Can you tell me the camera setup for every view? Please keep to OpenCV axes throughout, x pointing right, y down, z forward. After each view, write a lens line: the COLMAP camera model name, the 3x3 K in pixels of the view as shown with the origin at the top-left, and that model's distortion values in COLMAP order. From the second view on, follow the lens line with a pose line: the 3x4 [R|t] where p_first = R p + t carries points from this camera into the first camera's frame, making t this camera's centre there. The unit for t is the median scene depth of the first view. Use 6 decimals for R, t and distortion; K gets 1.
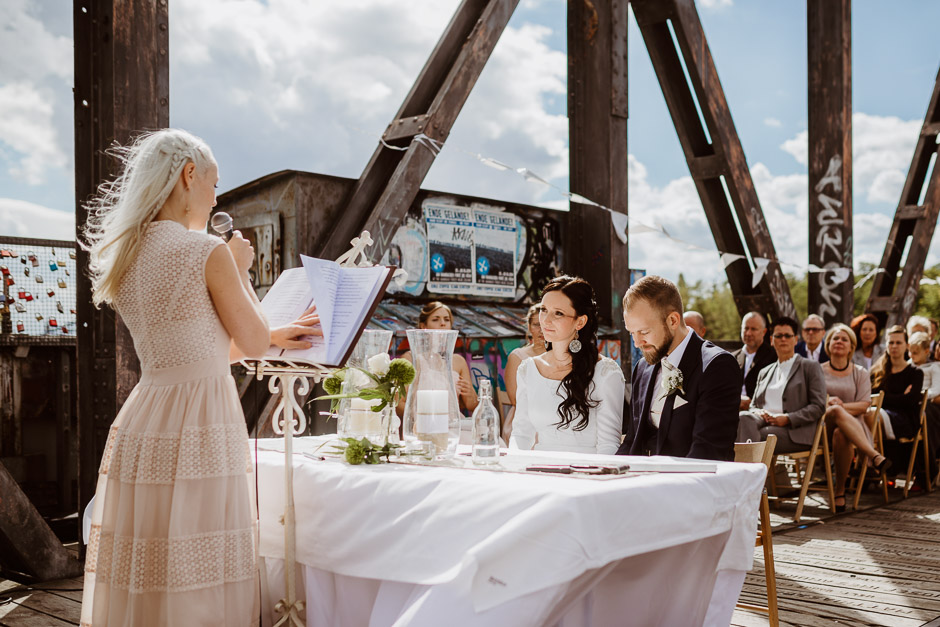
lens RADIAL K [[1093.4, 0, 522.3], [0, 1093.4, 376.7], [0, 0, 1]] dist [-0.045375, 0.000000]
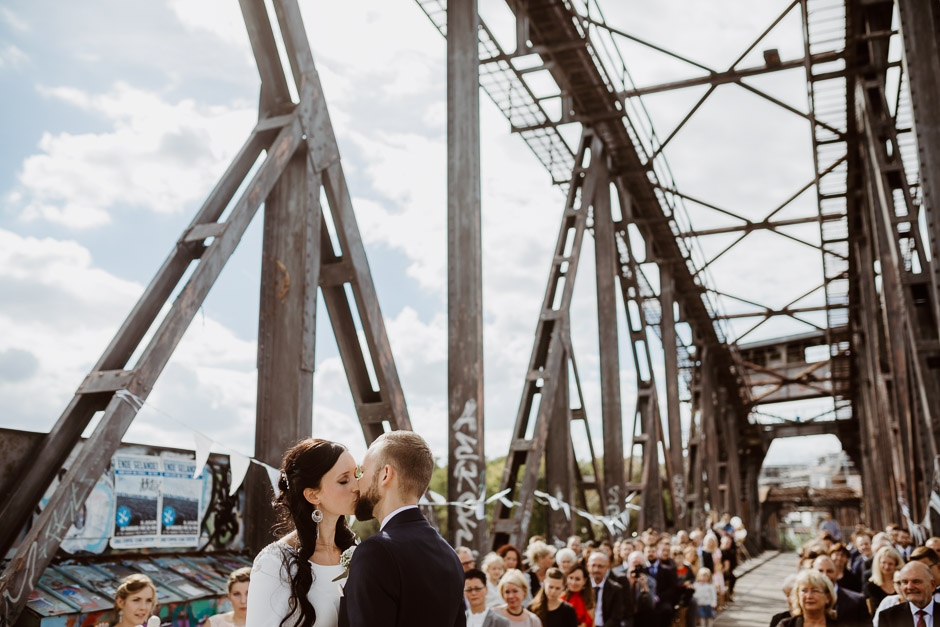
lens RADIAL K [[912.0, 0, 463.3], [0, 912.0, 308.2], [0, 0, 1]] dist [-0.028479, 0.000000]
pose [[0.941536, 0.074095, 0.328663, -0.065428], [0.011700, 0.967738, -0.251688, -0.070713], [-0.336709, 0.240819, 0.910293, 0.118987]]
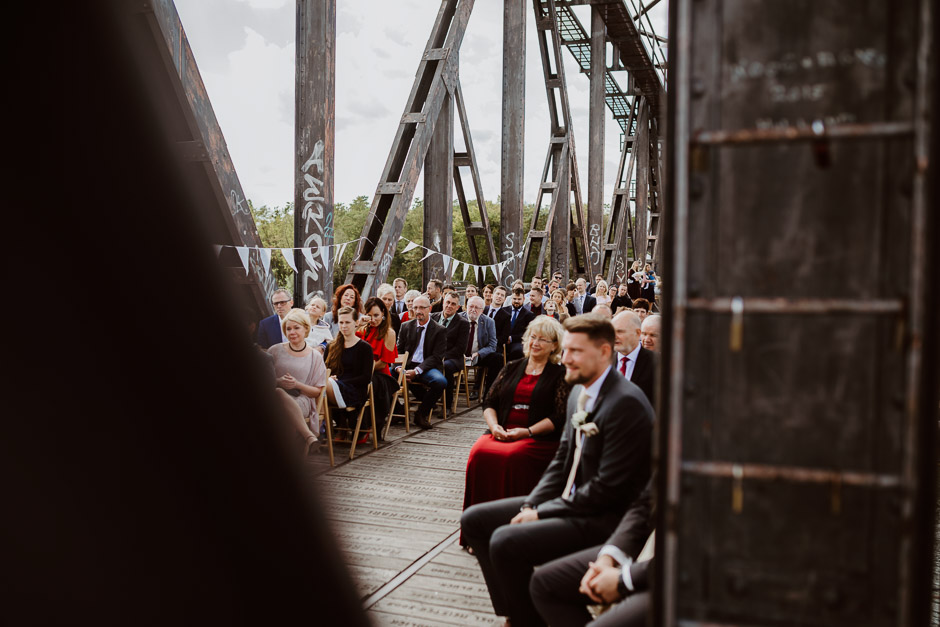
lens RADIAL K [[912.0, 0, 463.1], [0, 912.0, 308.4], [0, 0, 1]] dist [-0.028479, 0.000000]
pose [[0.932539, 0.003349, 0.361053, 0.113623], [-0.013027, 0.999618, 0.024373, -0.071019], [-0.360834, -0.027432, 0.932227, 0.063210]]
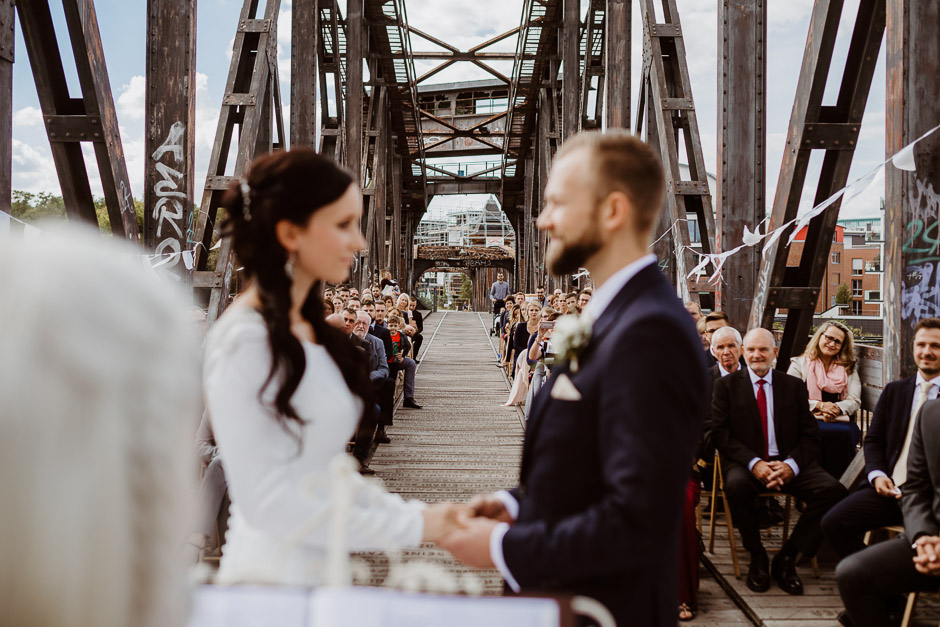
lens RADIAL K [[1010.3, 0, 469.0], [0, 1010.3, 298.3], [0, 0, 1]] dist [-0.035652, 0.000000]
pose [[0.743703, 0.000641, 0.668510, -0.130522], [-0.001290, 0.999999, 0.000476, -0.074810], [-0.668509, -0.001216, 0.743703, 0.273404]]
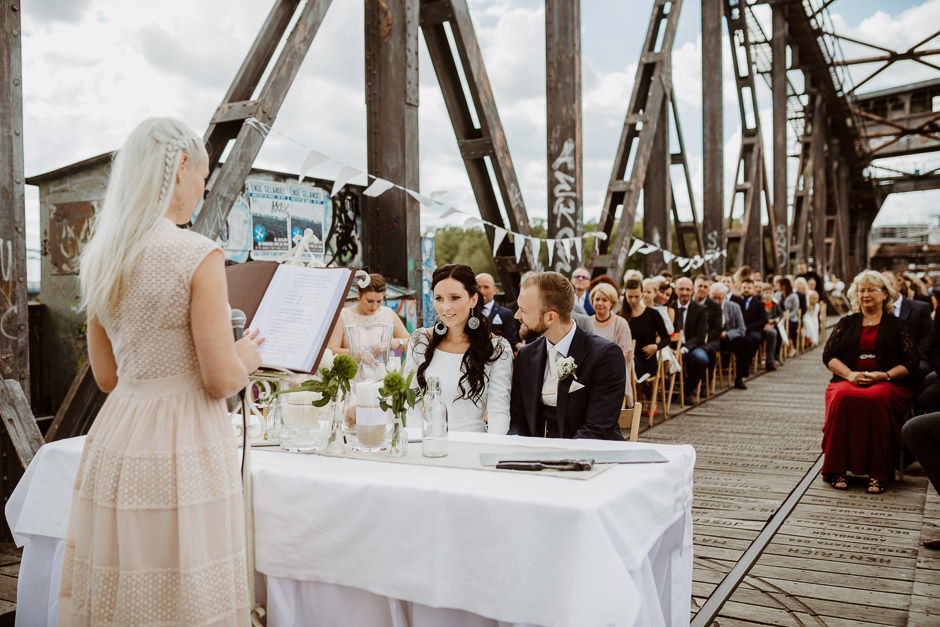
lens RADIAL K [[912.0, 0, 466.1], [0, 912.0, 312.4], [0, 0, 1]] dist [-0.028479, 0.000000]
pose [[0.973649, -0.013574, 0.227648, -0.077242], [0.012730, 0.999906, 0.005175, -0.023822], [-0.227697, -0.002141, 0.973730, 0.050182]]
